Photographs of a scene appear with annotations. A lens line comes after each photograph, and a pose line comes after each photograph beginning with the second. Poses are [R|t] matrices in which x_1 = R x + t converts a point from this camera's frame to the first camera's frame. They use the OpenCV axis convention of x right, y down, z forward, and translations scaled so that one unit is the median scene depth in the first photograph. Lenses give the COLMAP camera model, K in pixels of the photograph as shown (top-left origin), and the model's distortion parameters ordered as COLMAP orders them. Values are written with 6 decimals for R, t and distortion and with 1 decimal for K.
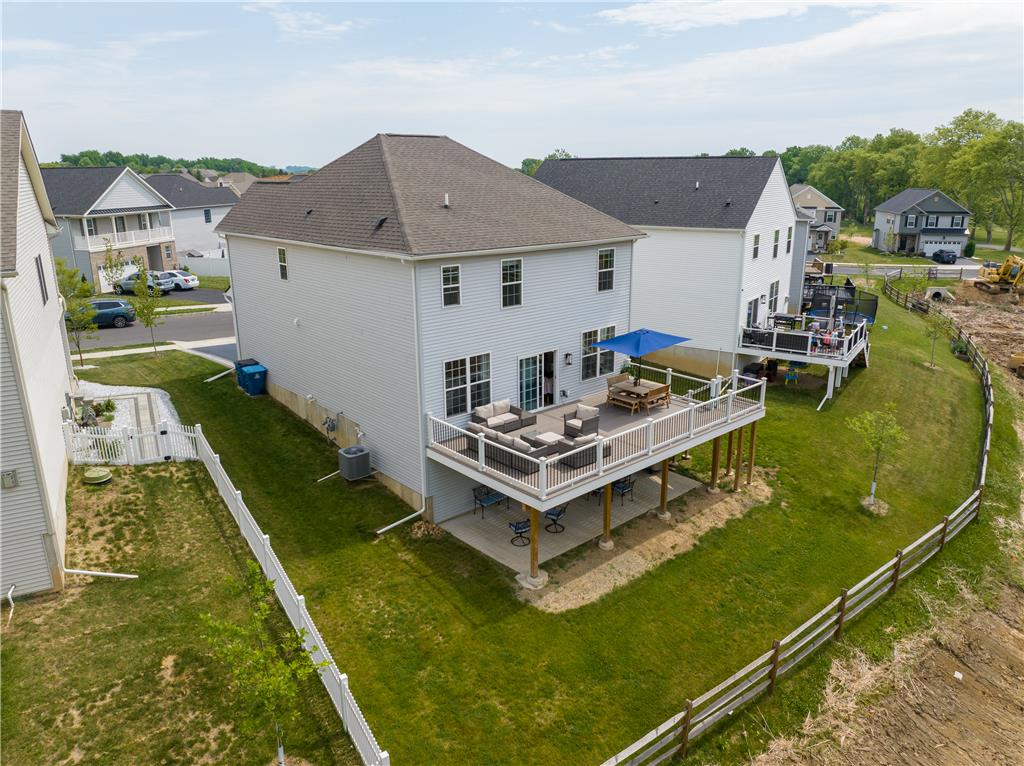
lens RADIAL K [[718.3, 0, 515.9], [0, 718.3, 381.2], [0, 0, 1]] dist [-0.036209, -0.001822]
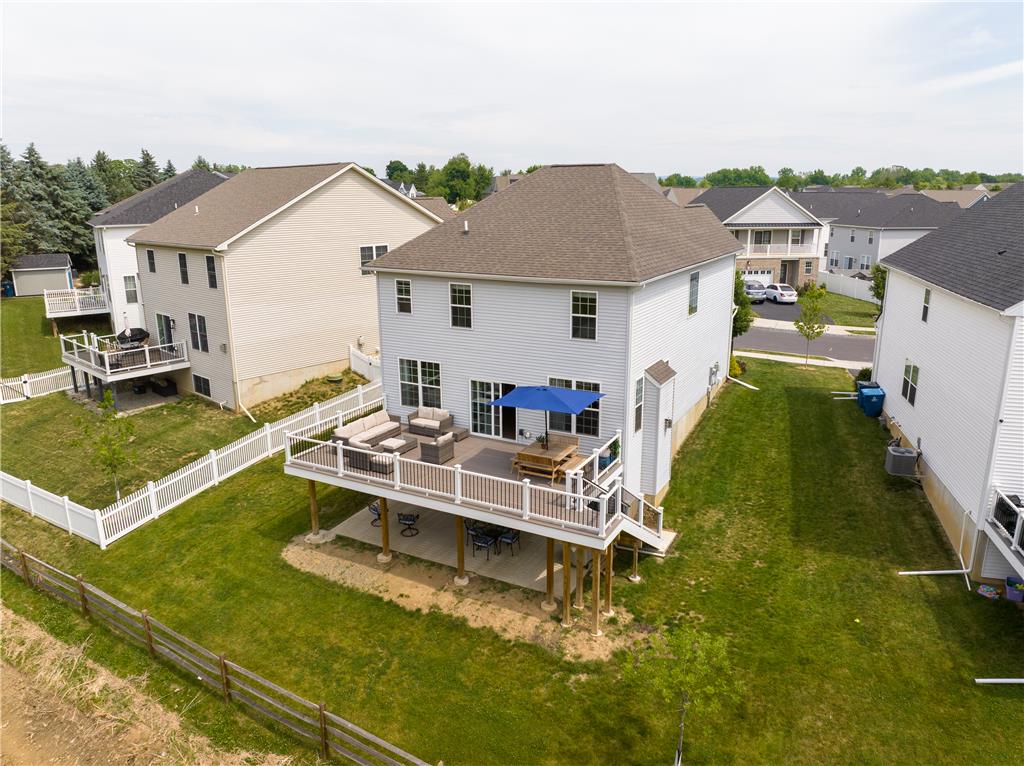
lens RADIAL K [[718.3, 0, 515.9], [0, 718.3, 381.2], [0, 0, 1]] dist [-0.036209, -0.001822]
pose [[0.333226, 0.243017, -0.910990, 1.015301], [-0.258761, 0.952684, 0.159489, -0.220016], [0.906644, 0.182583, 0.380343, 0.685128]]
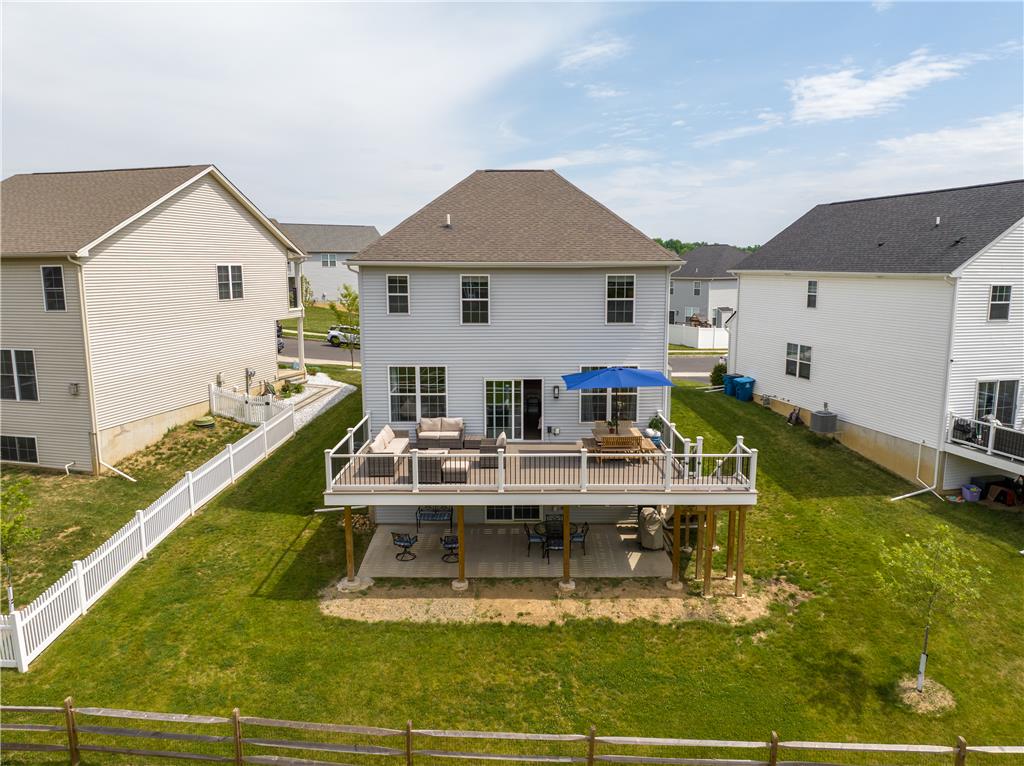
lens RADIAL K [[718.3, 0, 515.9], [0, 718.3, 381.2], [0, 0, 1]] dist [-0.036209, -0.001822]
pose [[0.741285, 0.111792, -0.661815, 0.693062], [-0.189513, 0.980772, -0.046600, 0.007705], [0.643880, 0.159966, 0.748217, 0.318680]]
